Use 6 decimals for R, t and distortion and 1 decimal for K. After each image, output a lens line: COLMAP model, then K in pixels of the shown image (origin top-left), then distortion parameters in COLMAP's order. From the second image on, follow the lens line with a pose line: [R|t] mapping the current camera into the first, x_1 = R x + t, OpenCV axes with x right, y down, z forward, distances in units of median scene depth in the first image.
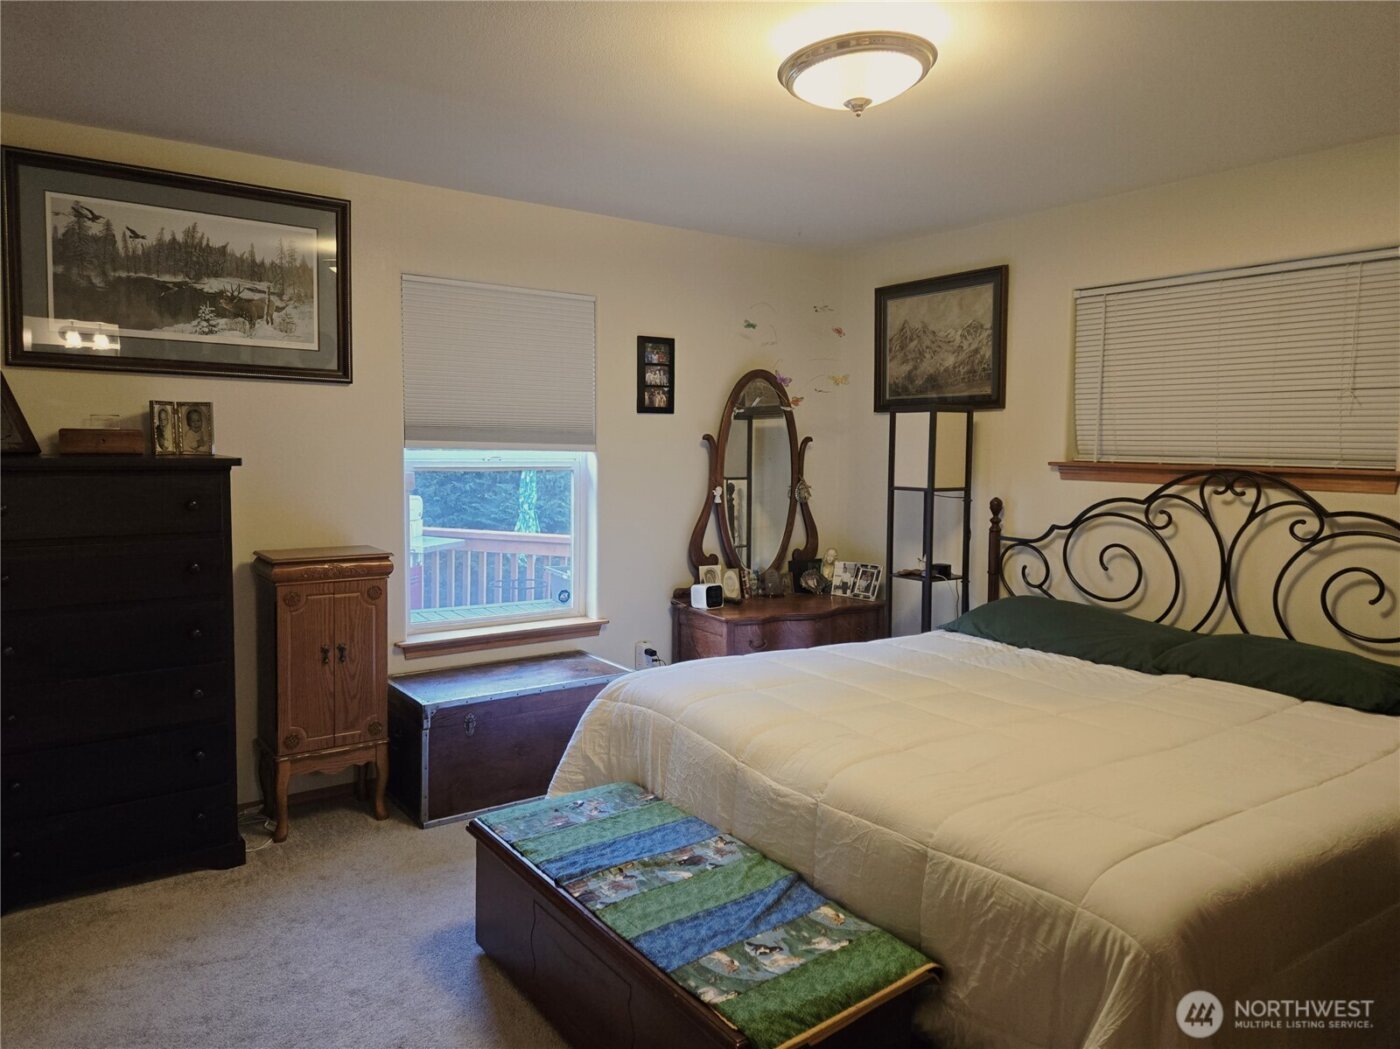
lens RADIAL K [[967.2, 0, 700.0], [0, 967.2, 524.5], [0, 0, 1]] dist [0.055589, -0.085775]
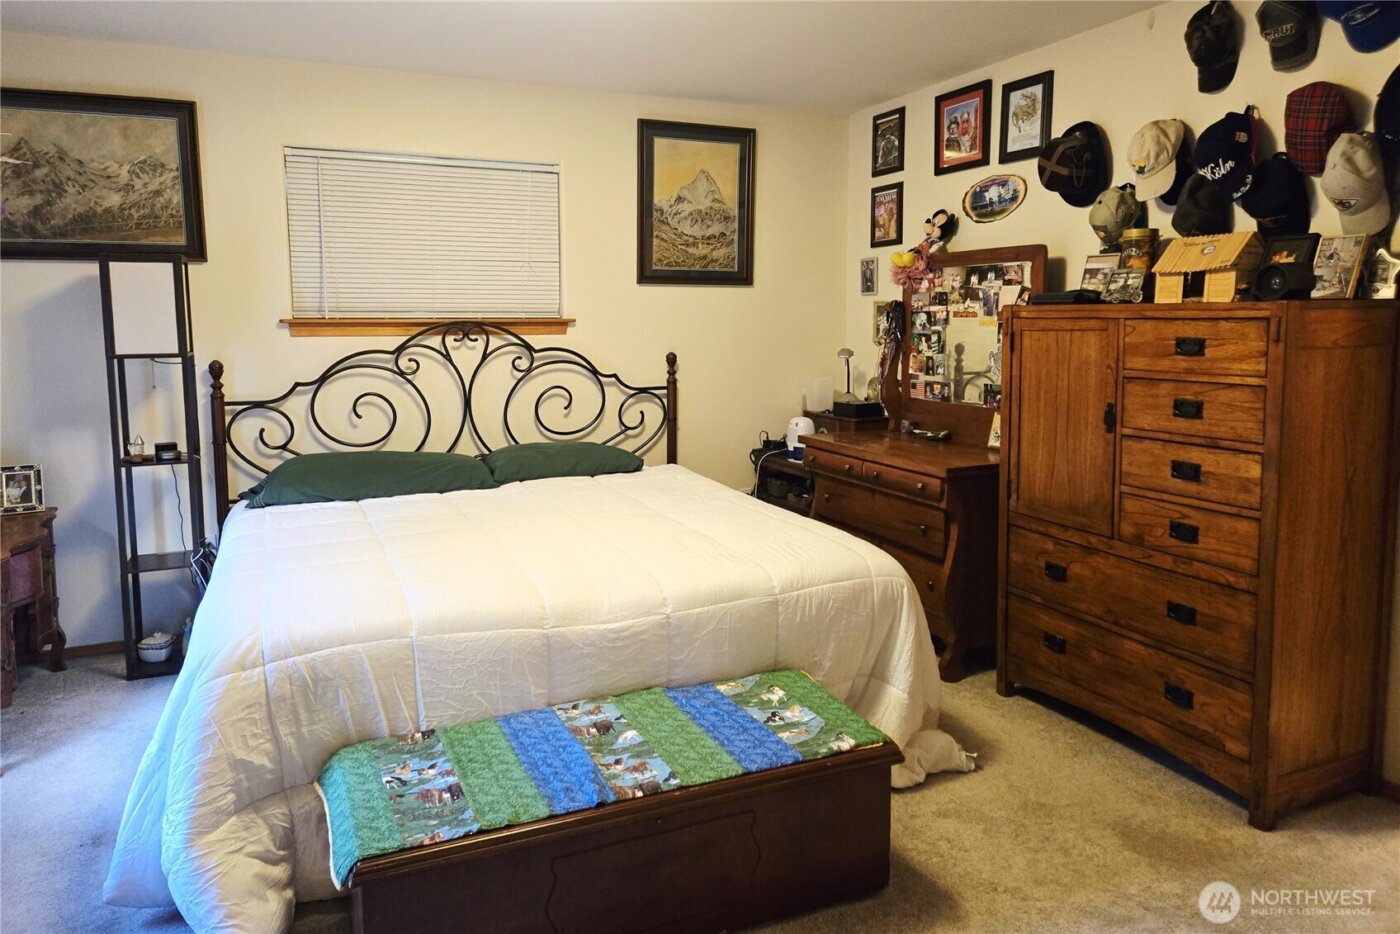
lens RADIAL K [[943.1, 0, 693.8], [0, 943.1, 402.8], [0, 0, 1]] dist [0.088647, -0.082699]
pose [[0.200252, -0.106680, 0.973919, -0.534100], [0.089676, 0.991877, 0.090208, -0.032124], [-0.975632, 0.069273, 0.208192, 0.419407]]
